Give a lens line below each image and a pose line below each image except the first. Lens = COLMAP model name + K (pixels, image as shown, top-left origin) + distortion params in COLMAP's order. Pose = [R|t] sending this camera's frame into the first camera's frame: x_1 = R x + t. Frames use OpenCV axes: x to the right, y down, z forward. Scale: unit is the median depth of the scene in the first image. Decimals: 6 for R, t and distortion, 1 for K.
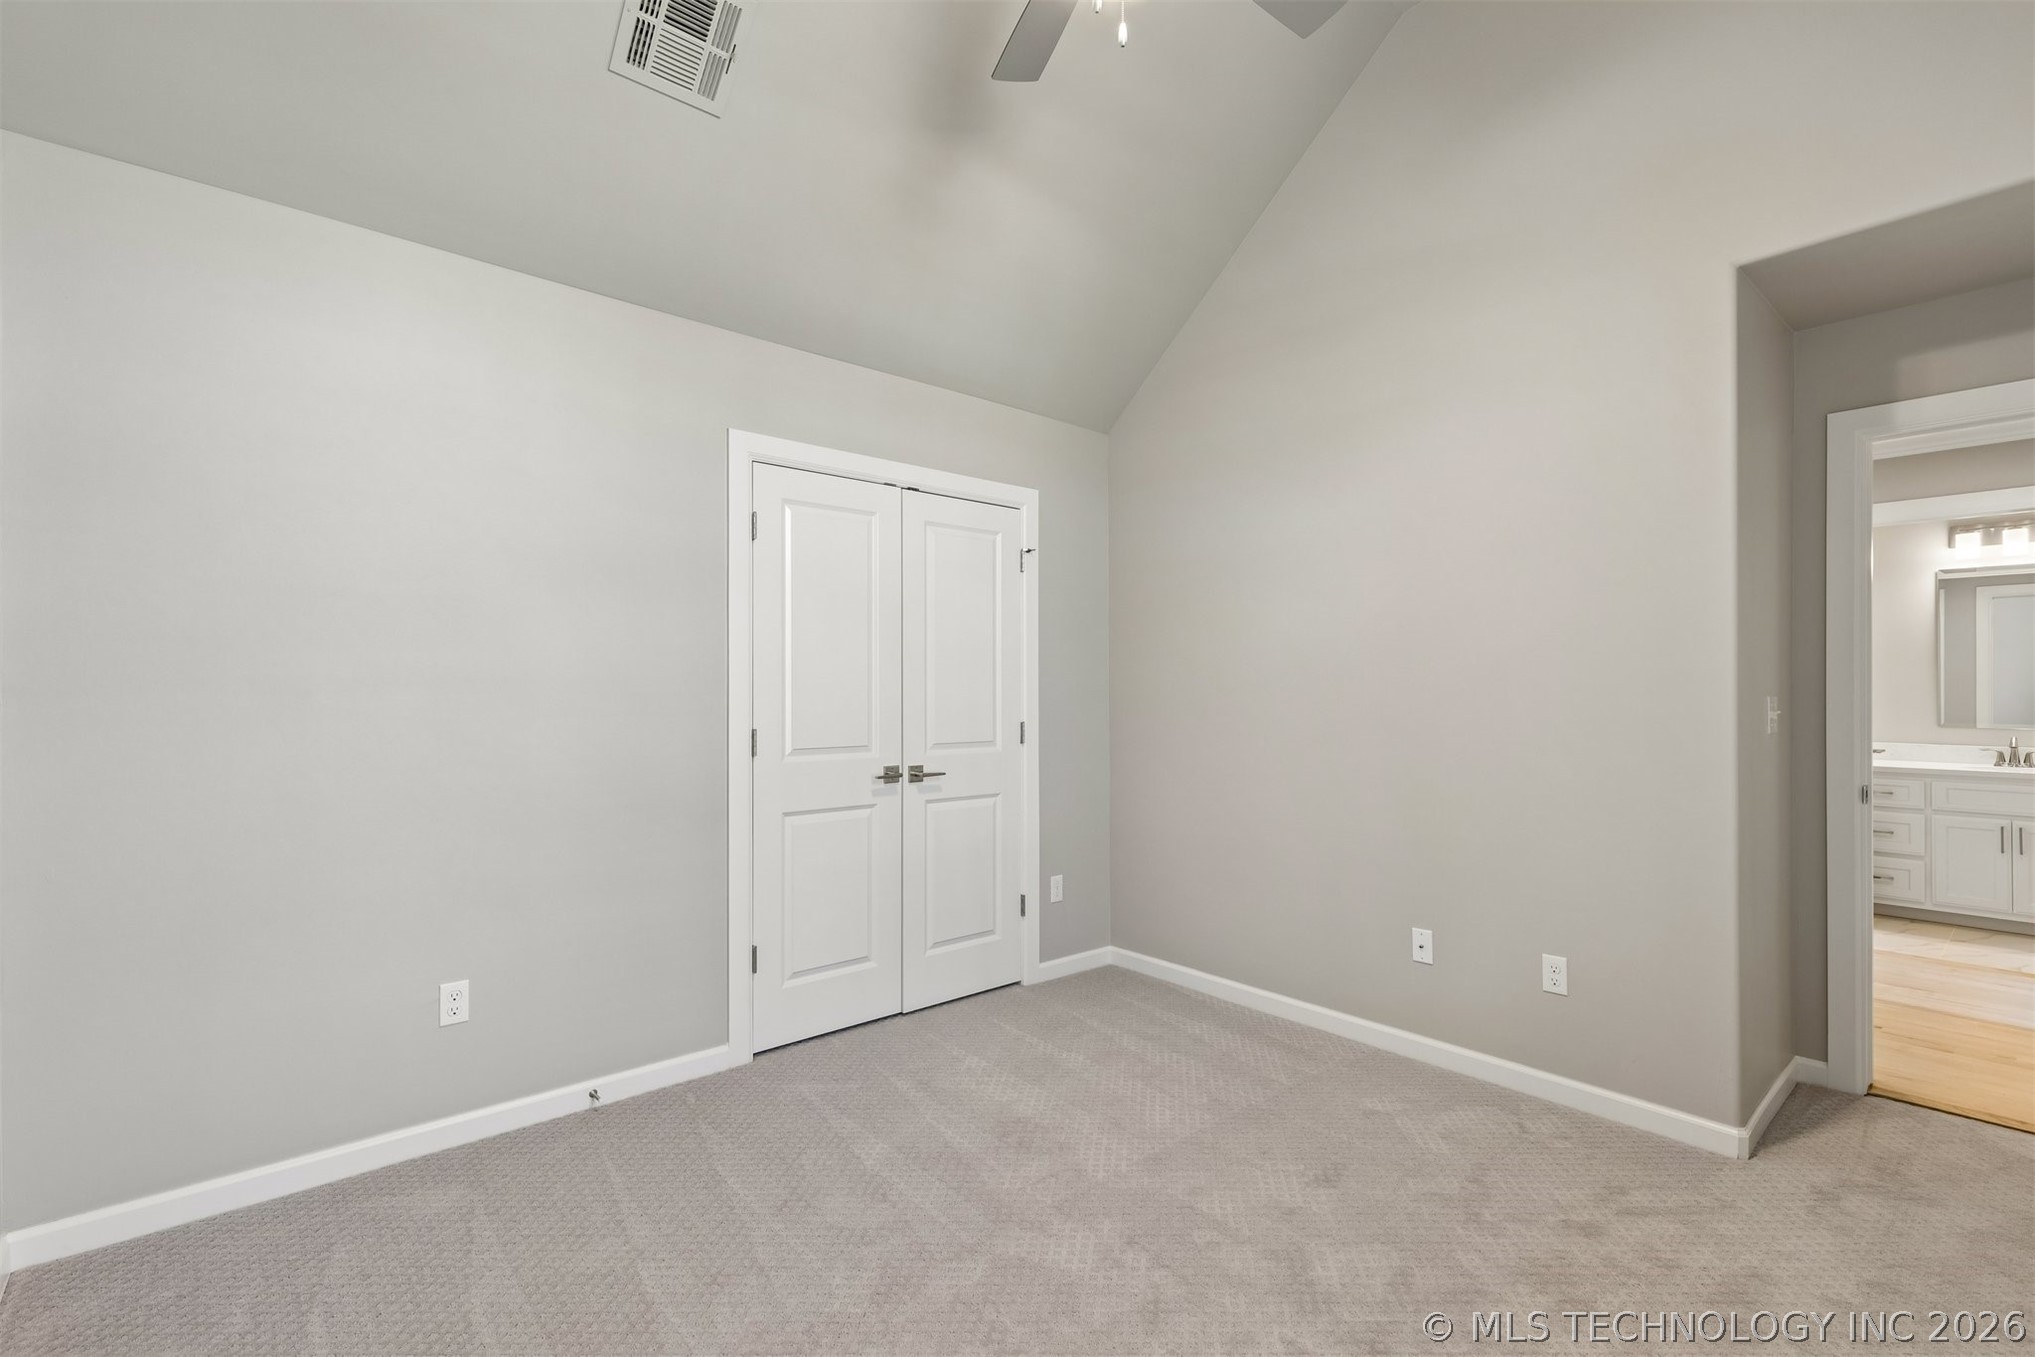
lens RADIAL K [[912.8, 0, 1067.5], [0, 912.8, 684.8], [0, 0, 1]] dist [0.000306, 0.000505]
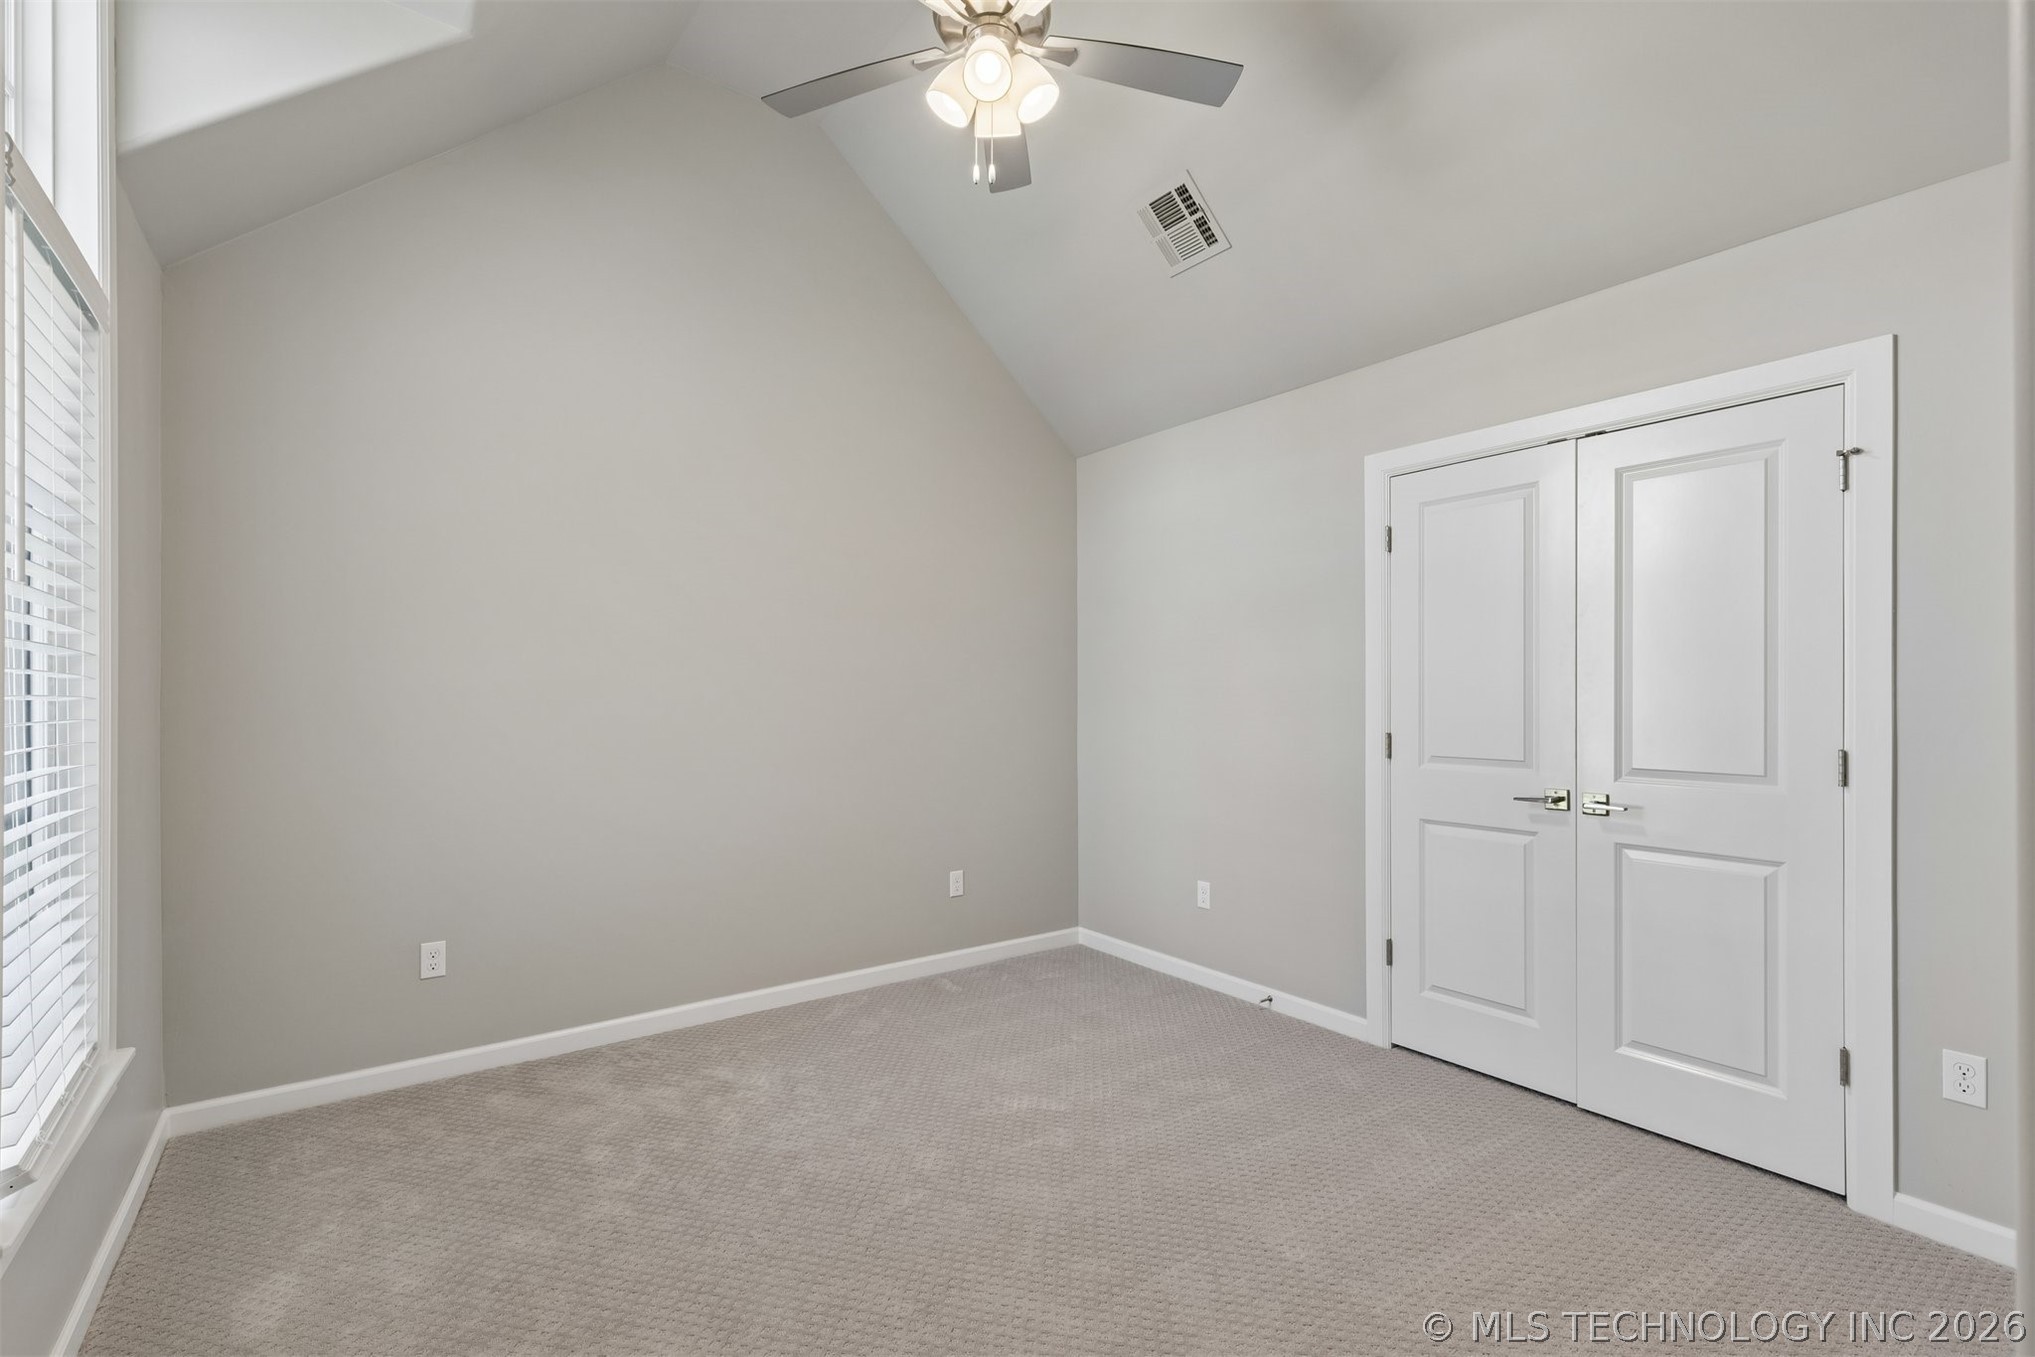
lens RADIAL K [[912.8, 0, 1015.3], [0, 912.8, 683.7], [0, 0, 1]] dist [0.000306, 0.000505]
pose [[-0.108334, -0.017772, -0.993956, 0.671749], [-0.000025, 0.999840, -0.017874, 0.010391], [0.994115, -0.001911, -0.108317, 0.616200]]
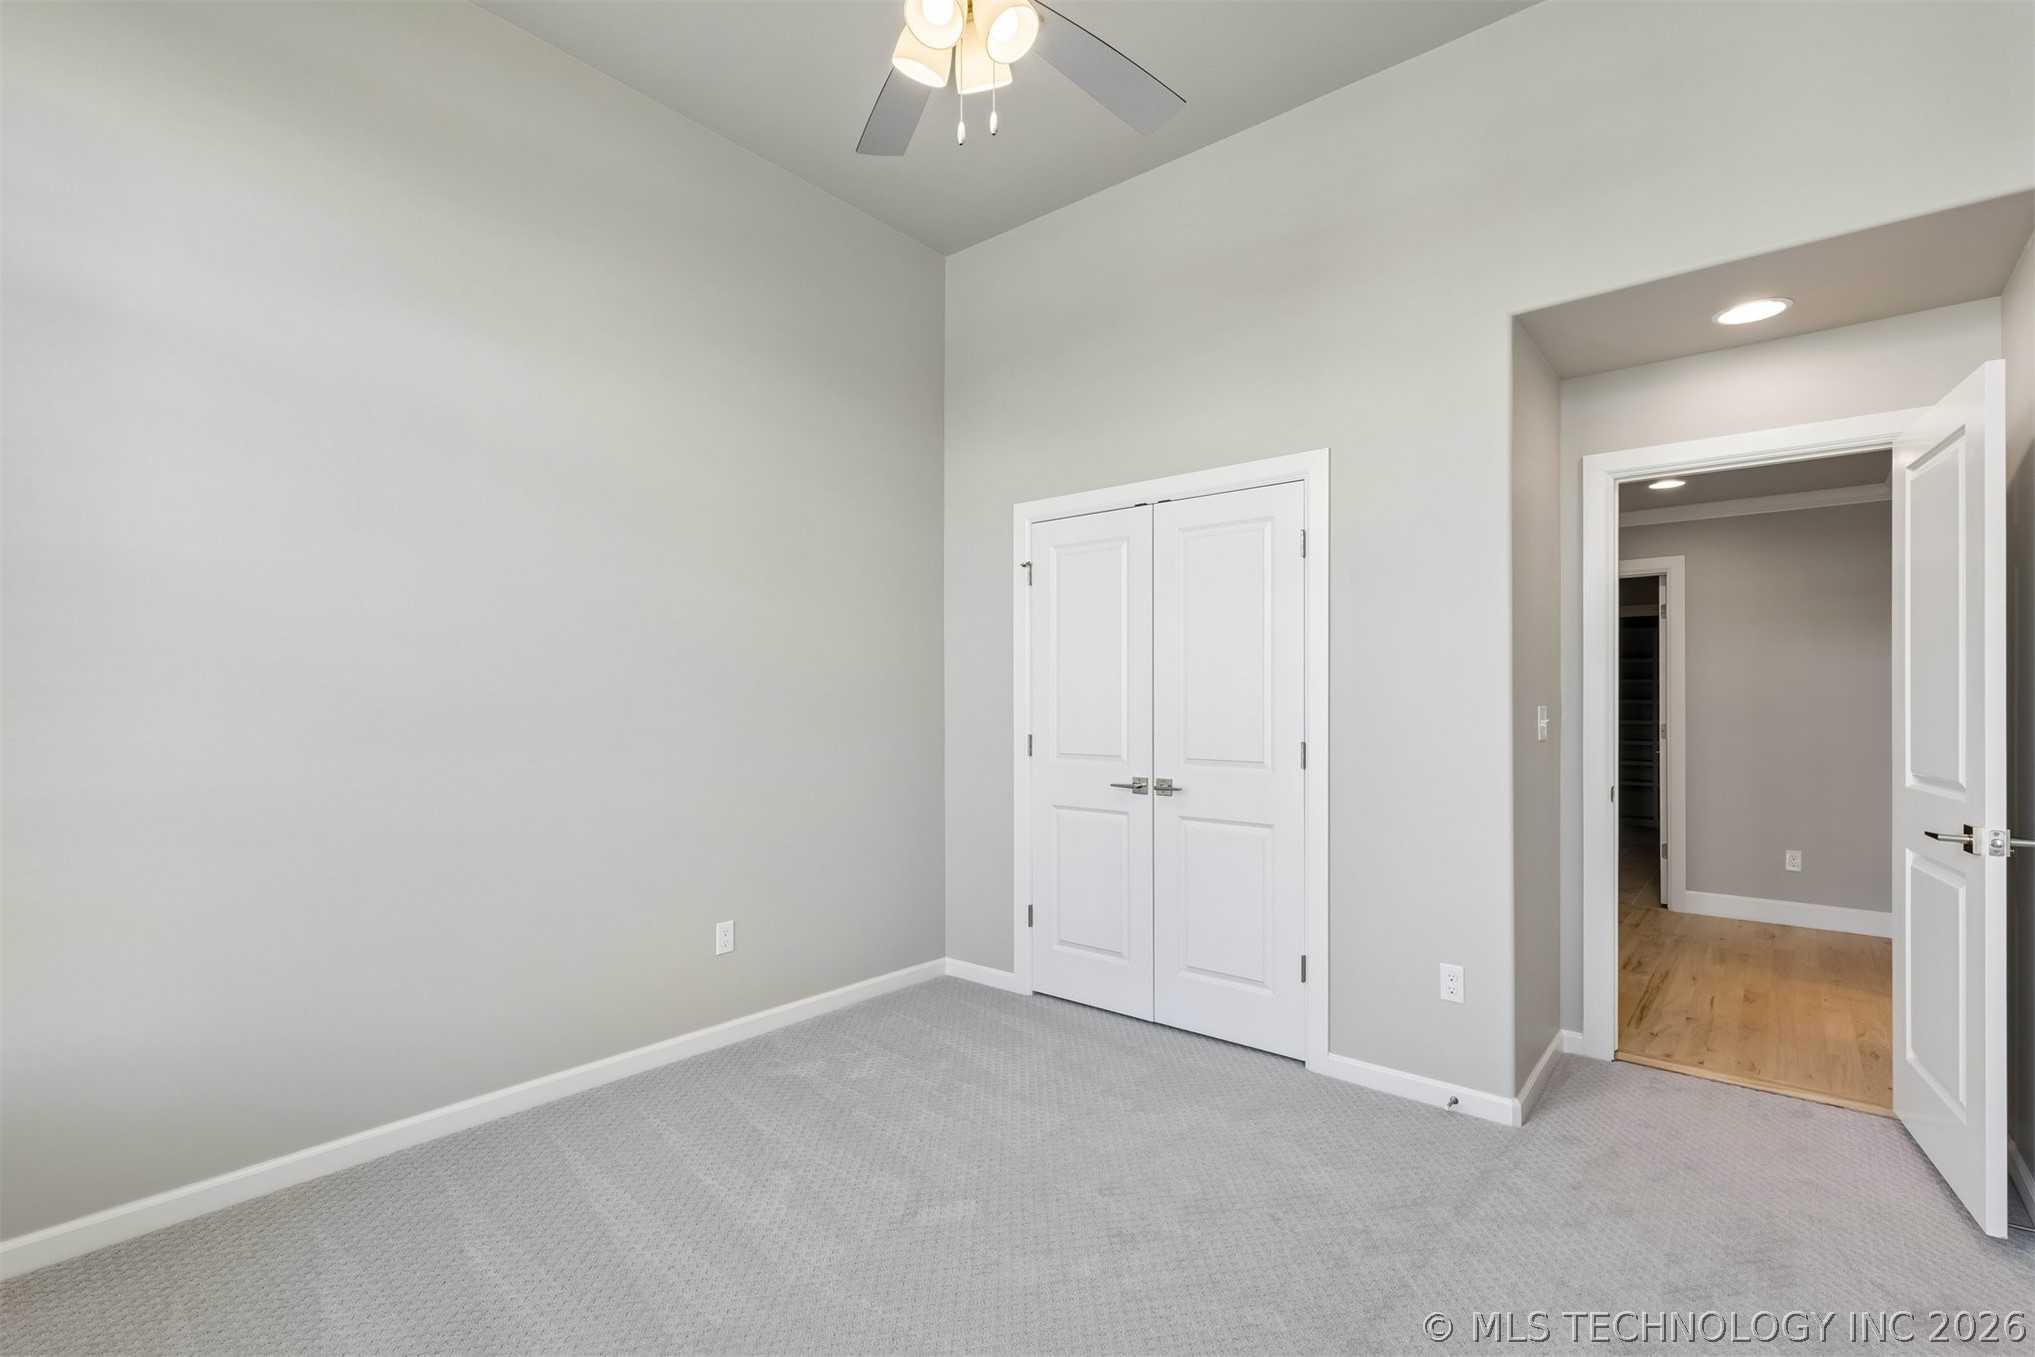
lens RADIAL K [[912.8, 0, 1046.9], [0, 912.8, 702.8], [0, 0, 1]] dist [0.000306, 0.000505]
pose [[0.149695, -0.006559, -0.988711, 0.820331], [0.004794, 0.999971, -0.005908, 0.010552], [0.988721, -0.003855, 0.149722, 0.745746]]
